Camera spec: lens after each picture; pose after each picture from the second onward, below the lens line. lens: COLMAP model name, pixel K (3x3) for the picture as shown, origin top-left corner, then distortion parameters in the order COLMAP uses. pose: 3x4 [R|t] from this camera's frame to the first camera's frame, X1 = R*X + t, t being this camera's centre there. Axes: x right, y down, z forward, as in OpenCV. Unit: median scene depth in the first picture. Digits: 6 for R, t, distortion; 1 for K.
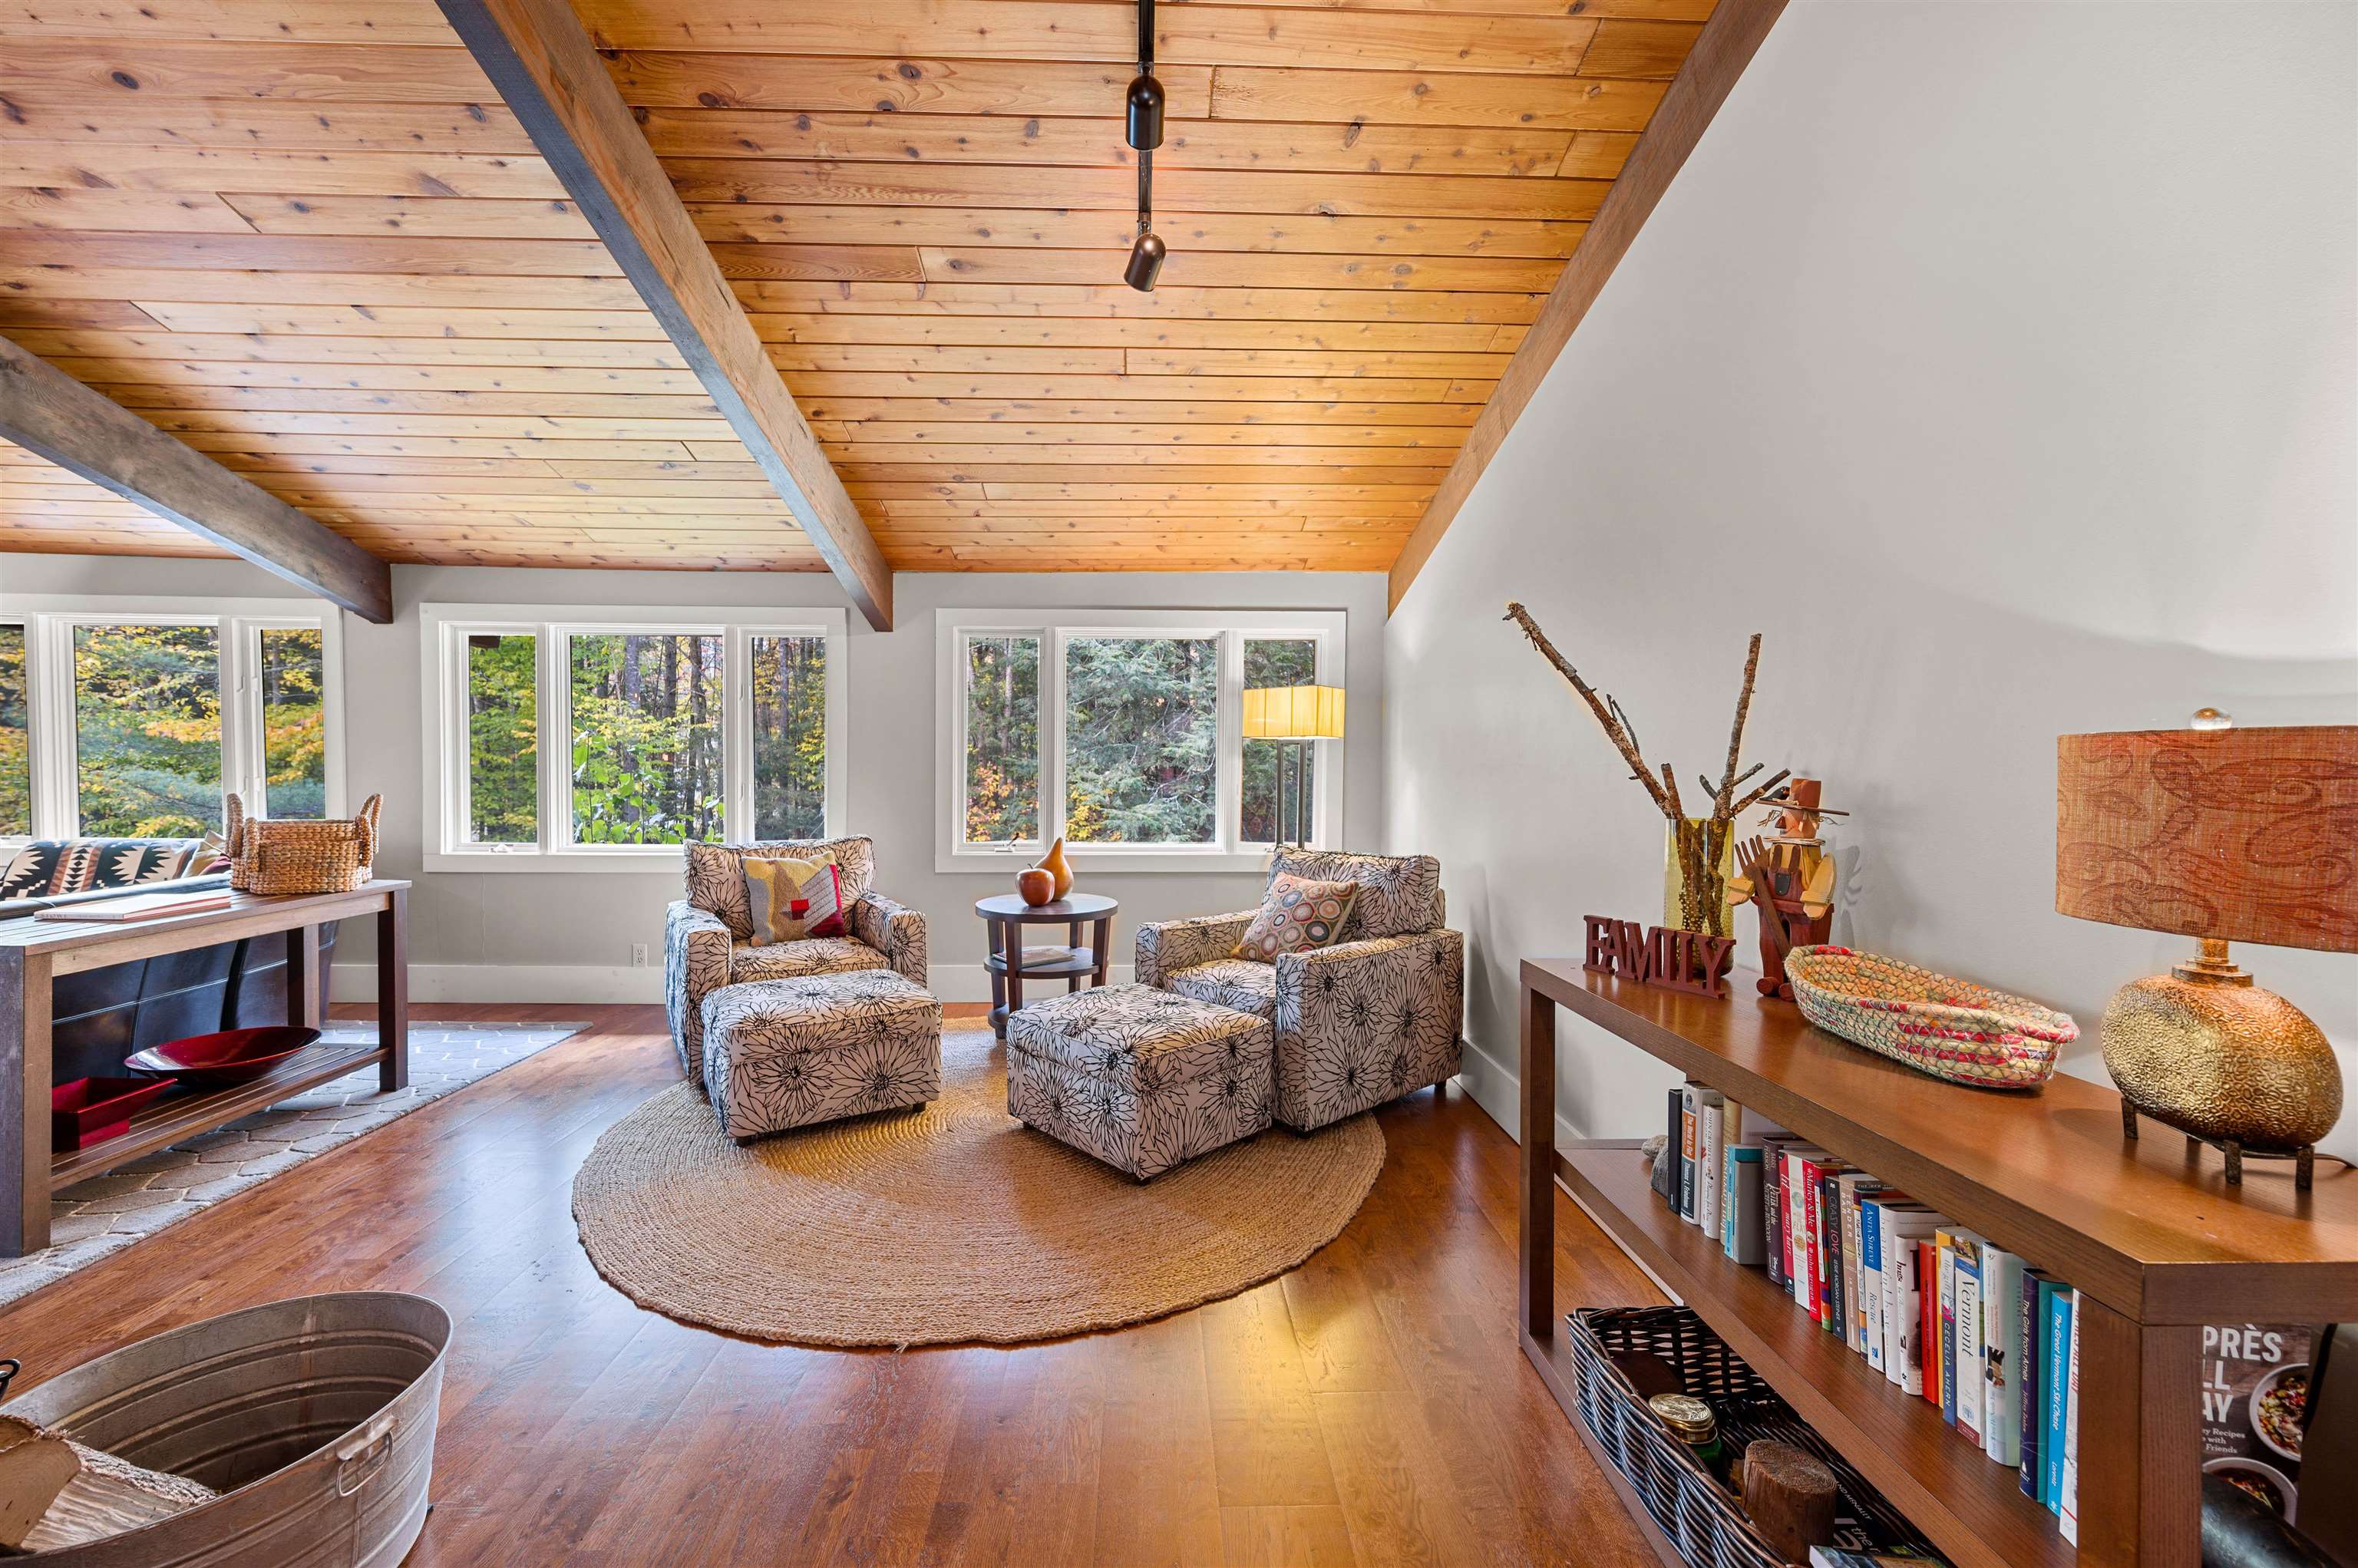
lens RADIAL K [[932.7, 0, 1148.1], [0, 932.7, 786.0], [0, 0, 1]] dist [-0.001015, -0.000092]
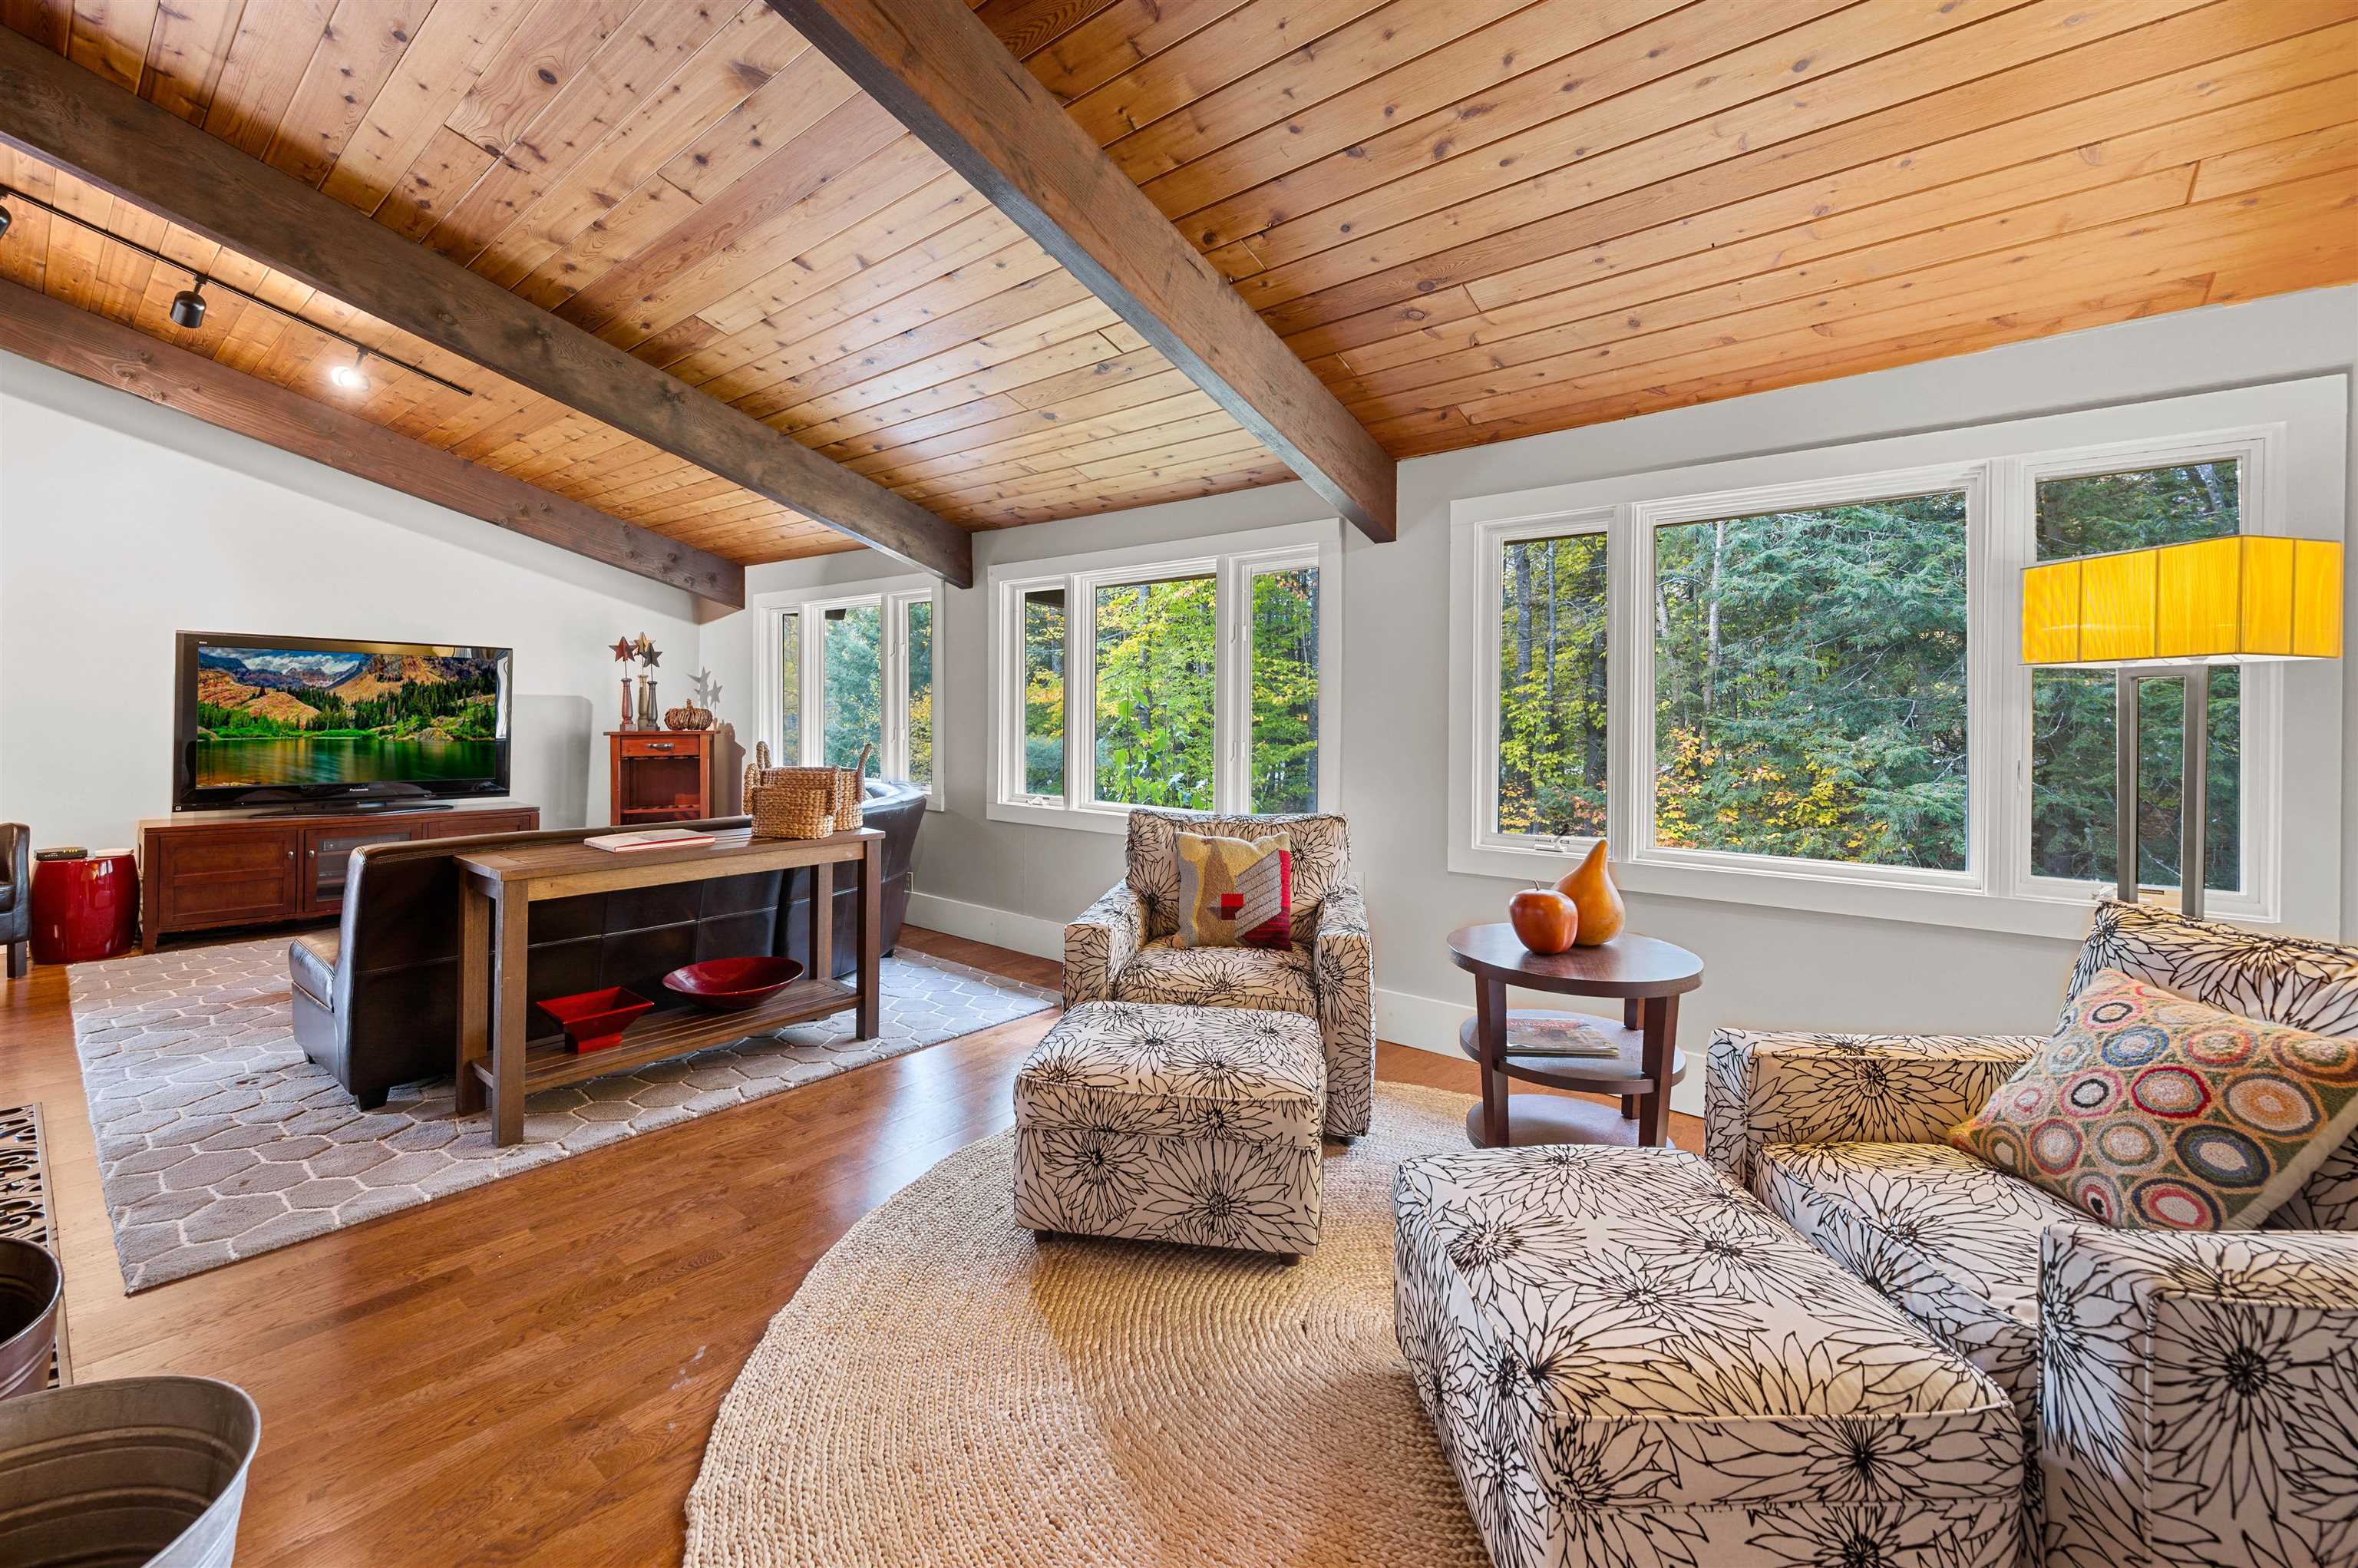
lens RADIAL K [[932.7, 0, 1188.1], [0, 932.7, 715.3], [0, 0, 1]] dist [-0.001015, -0.000092]
pose [[0.765014, 0.000475, -0.644014, 0.098511], [-0.021432, 0.999465, -0.024721, -0.005102], [0.643657, 0.032715, 0.764614, 0.410833]]
